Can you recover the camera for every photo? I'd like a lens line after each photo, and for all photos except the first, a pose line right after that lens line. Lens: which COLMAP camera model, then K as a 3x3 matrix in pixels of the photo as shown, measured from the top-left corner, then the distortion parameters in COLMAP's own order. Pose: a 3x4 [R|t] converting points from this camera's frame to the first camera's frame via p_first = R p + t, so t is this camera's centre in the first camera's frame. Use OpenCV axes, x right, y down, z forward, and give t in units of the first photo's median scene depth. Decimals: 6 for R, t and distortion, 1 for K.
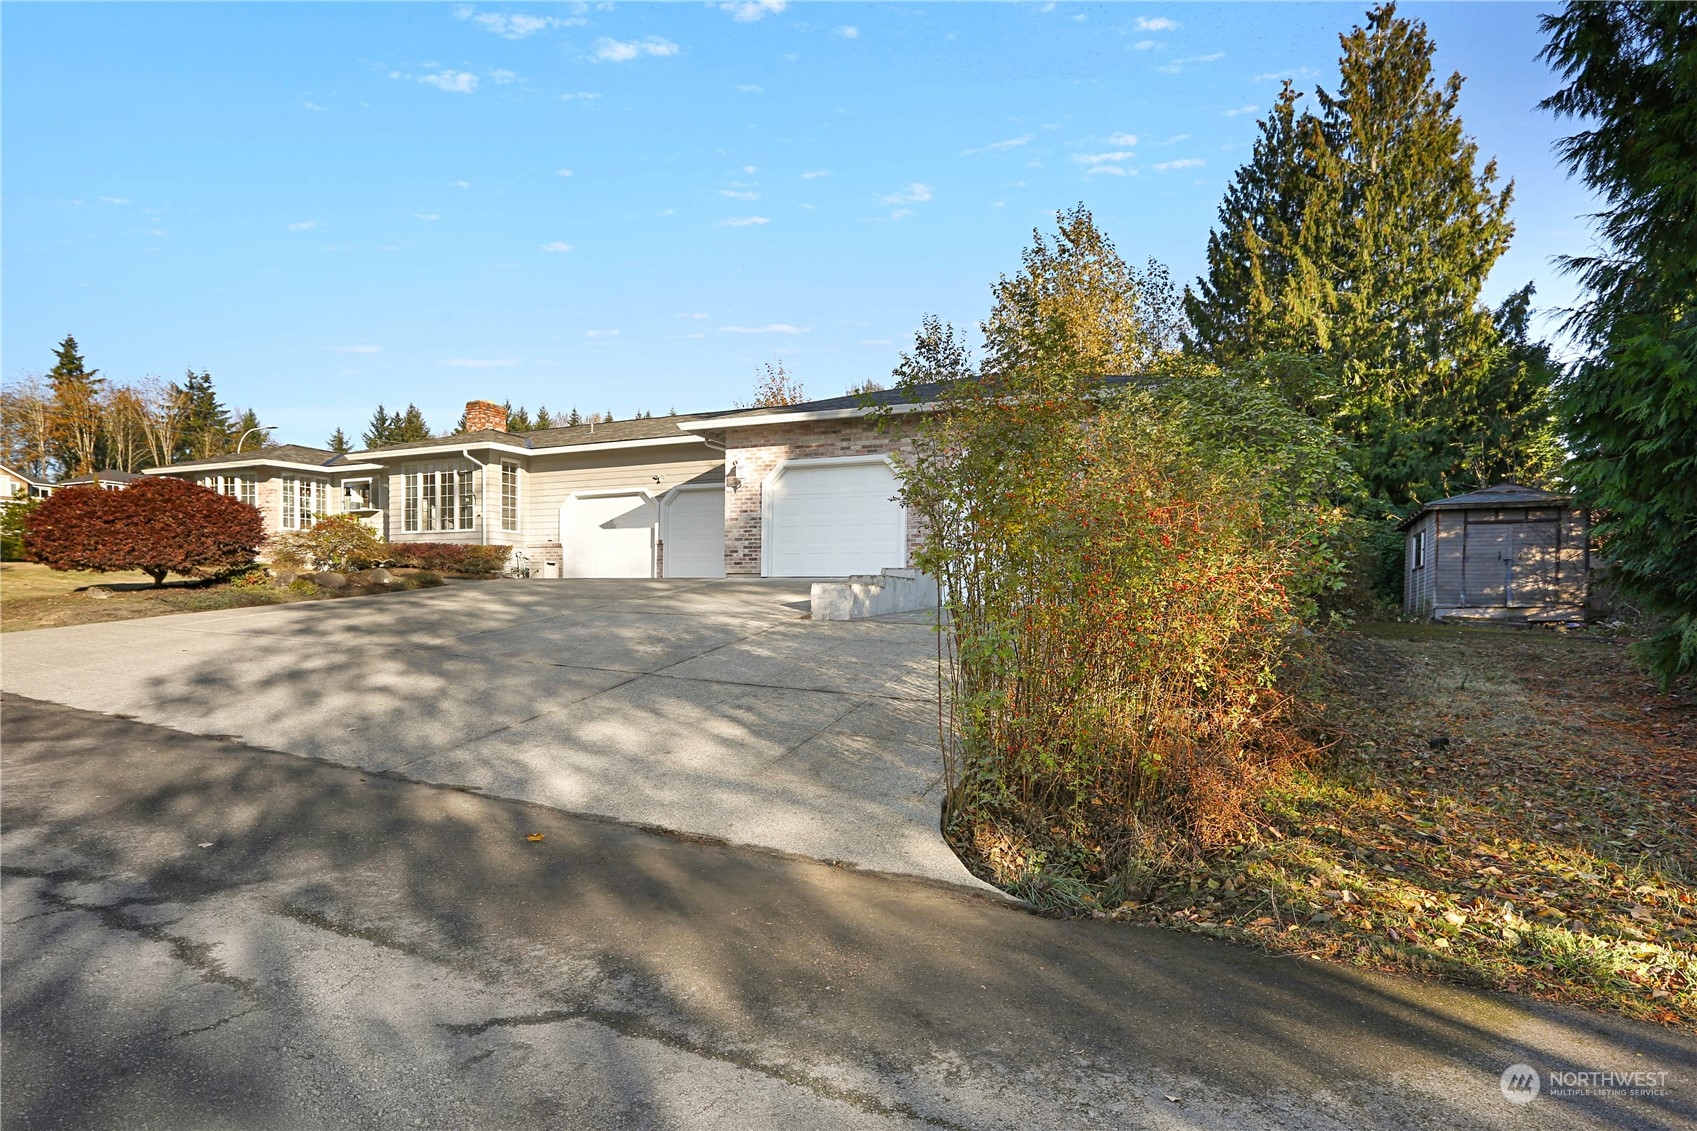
lens RADIAL K [[828.3, 0, 848.5], [0, 828.3, 565.5], [0, 0, 1]] dist [-0.028814, 0.000936]
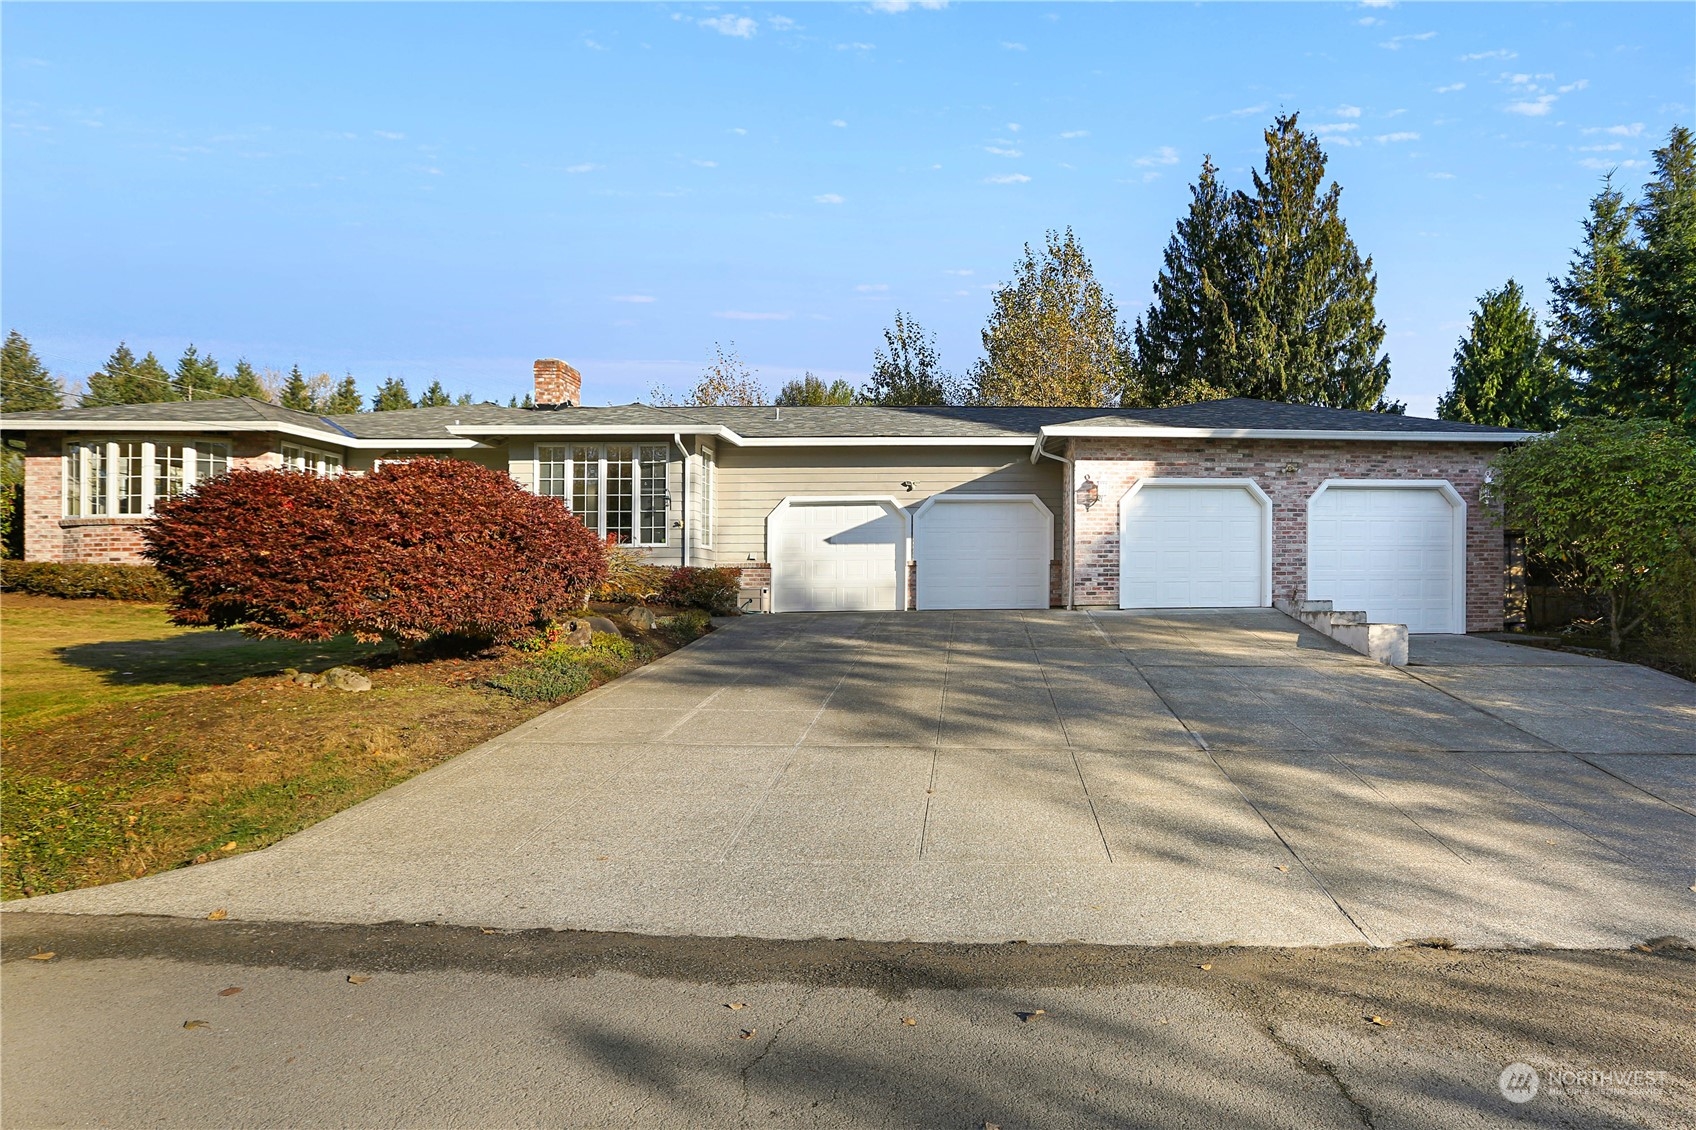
lens RADIAL K [[845.0, 0, 847.9], [0, 845.0, 521.5], [0, 0, 1]] dist [-0.053110, 0.000058]
pose [[0.894657, 0.021729, 0.446225, -0.649266], [-0.004390, 0.999196, -0.039854, -0.035675], [-0.446732, 0.033696, 0.894033, 0.281224]]
